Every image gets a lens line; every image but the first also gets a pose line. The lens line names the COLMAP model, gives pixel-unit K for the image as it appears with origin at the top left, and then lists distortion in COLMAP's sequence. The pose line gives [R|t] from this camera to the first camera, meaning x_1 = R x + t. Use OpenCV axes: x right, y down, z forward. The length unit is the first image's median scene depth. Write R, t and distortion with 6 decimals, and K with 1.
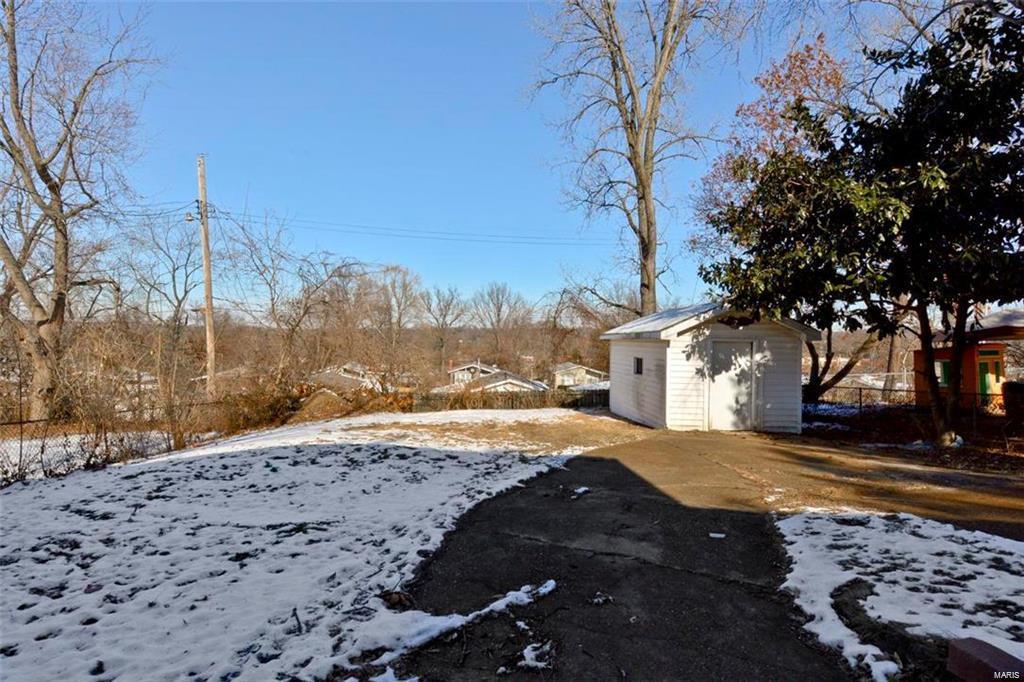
lens RADIAL K [[544.0, 0, 512.5], [0, 544.0, 346.6], [0, 0, 1]] dist [0.048613, -0.020964]
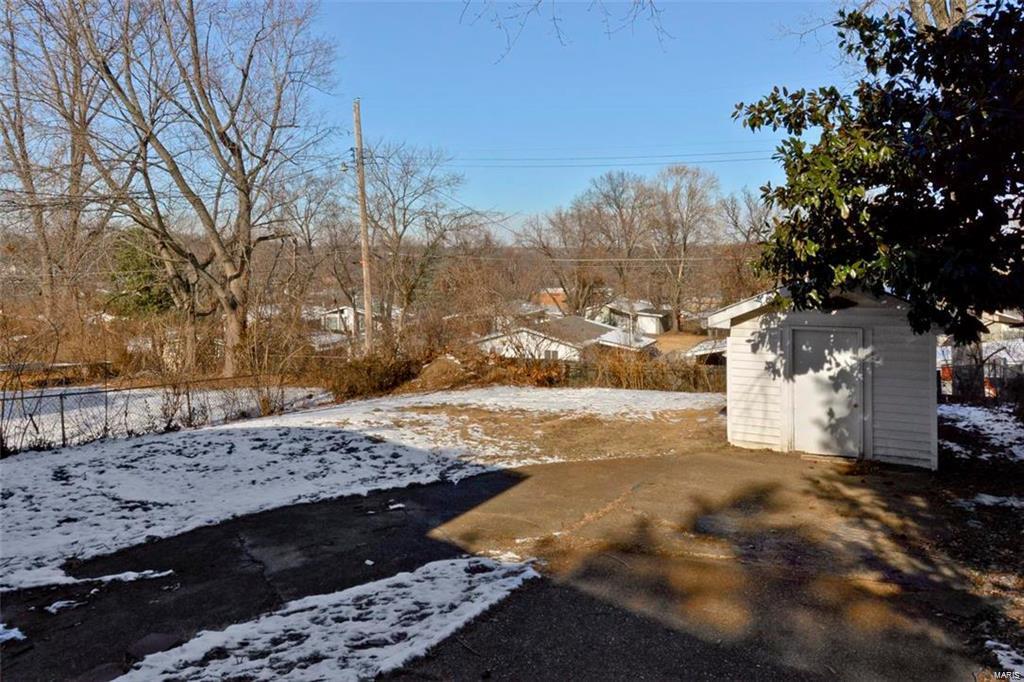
lens RADIAL K [[763.7, 0, 502.8], [0, 763.7, 273.3], [0, 0, 1]] dist [0.018341, 0.016997]
pose [[0.887540, -0.006603, -0.460683, 0.491229], [0.007120, 0.999974, -0.000616, -0.085949], [0.460676, -0.002734, 0.887564, -0.085871]]
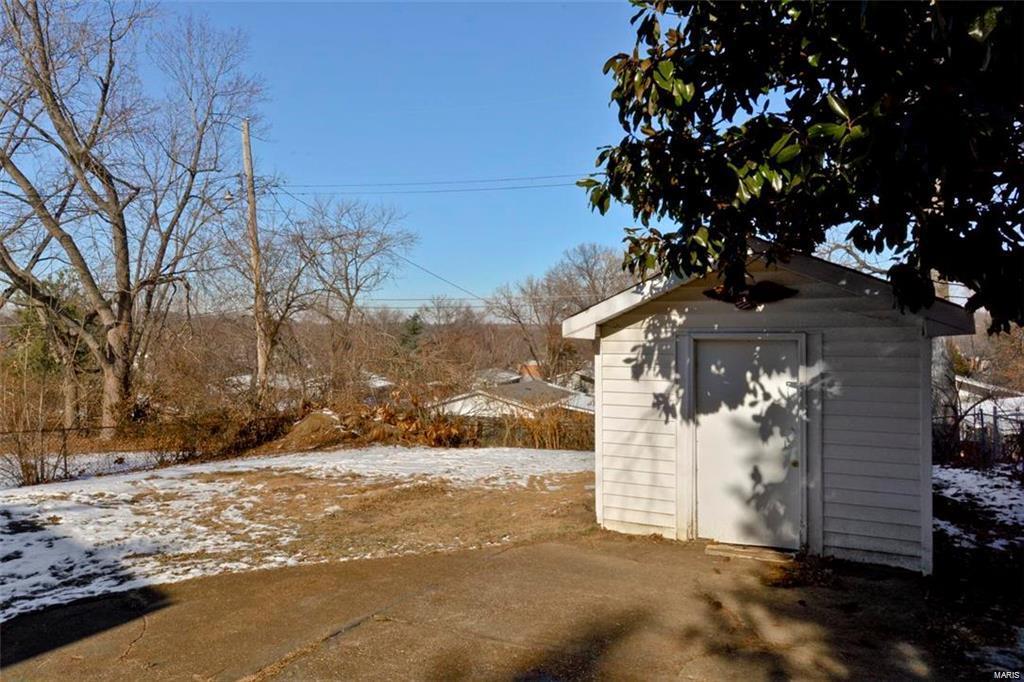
lens RADIAL K [[708.1, 0, 517.8], [0, 708.1, 345.6], [0, 0, 1]] dist [0.030046, -0.007677]
pose [[0.902346, -0.009300, -0.430911, 0.482436], [0.008448, 0.999957, -0.003891, -0.003815], [0.430929, -0.000129, 0.902386, 0.409155]]
